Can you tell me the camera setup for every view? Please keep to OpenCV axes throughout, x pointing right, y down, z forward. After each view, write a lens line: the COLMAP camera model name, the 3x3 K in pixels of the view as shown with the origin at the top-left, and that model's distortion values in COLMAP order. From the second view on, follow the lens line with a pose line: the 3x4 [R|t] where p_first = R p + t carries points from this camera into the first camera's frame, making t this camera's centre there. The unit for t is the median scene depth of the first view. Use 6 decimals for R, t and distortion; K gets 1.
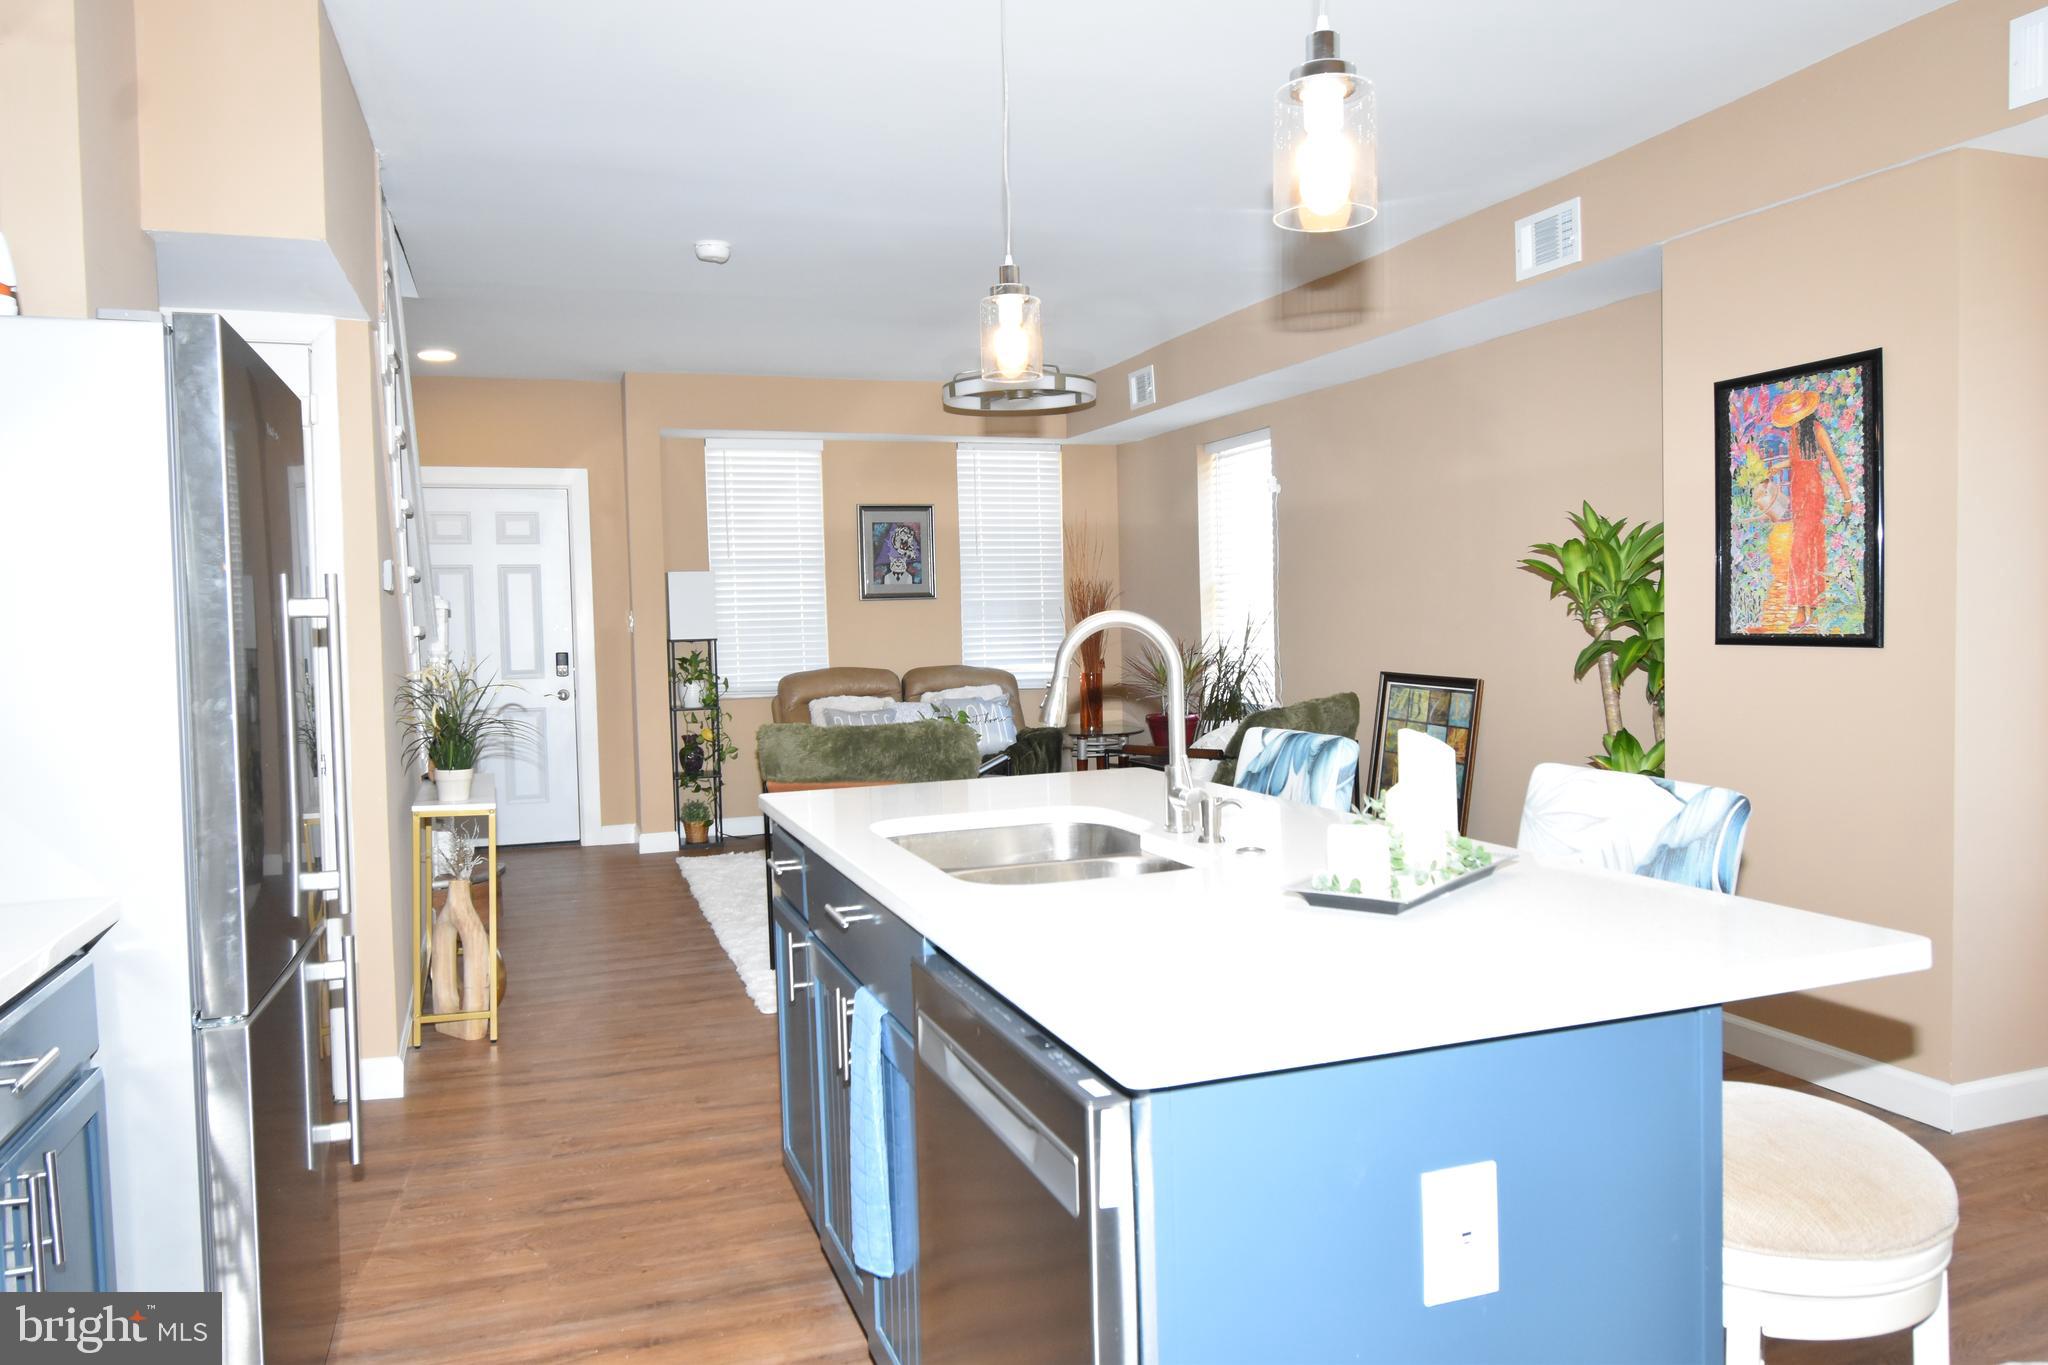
lens RADIAL K [[1410.8, 0, 1029.3], [0, 1410.8, 685.1], [0, 0, 1]] dist [0.012024, -0.029042]
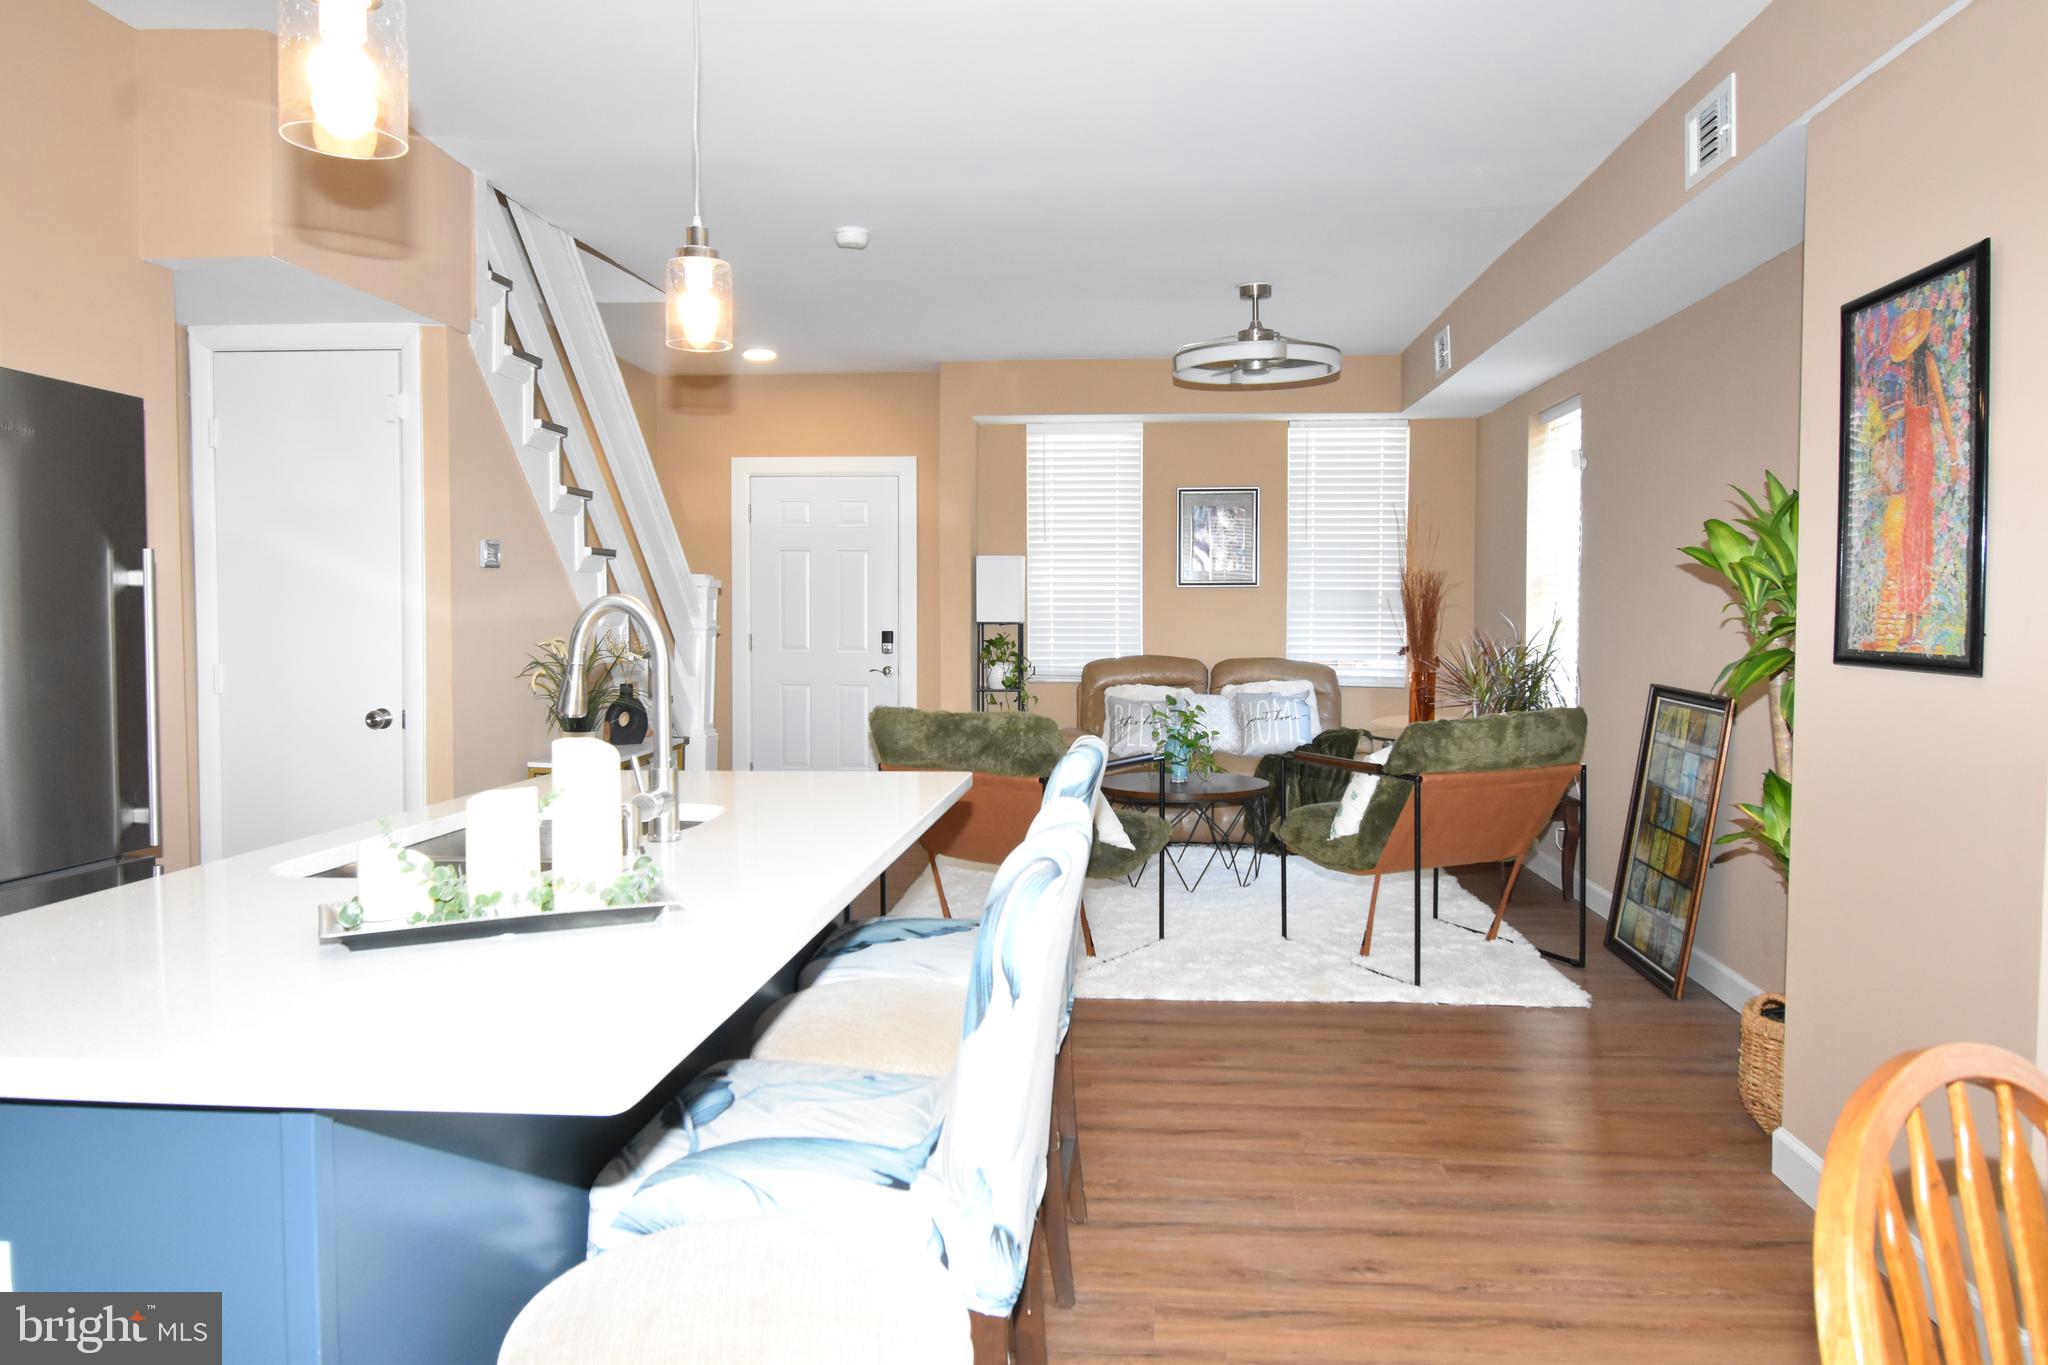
lens RADIAL K [[1410.8, 0, 1029.3], [0, 1410.8, 685.1], [0, 0, 1]] dist [0.012024, -0.029042]
pose [[0.910302, 0.046943, -0.411274, 0.411827], [-0.043264, 0.998897, 0.018253, -0.013164], [0.411677, 0.001178, 0.911329, 0.163570]]
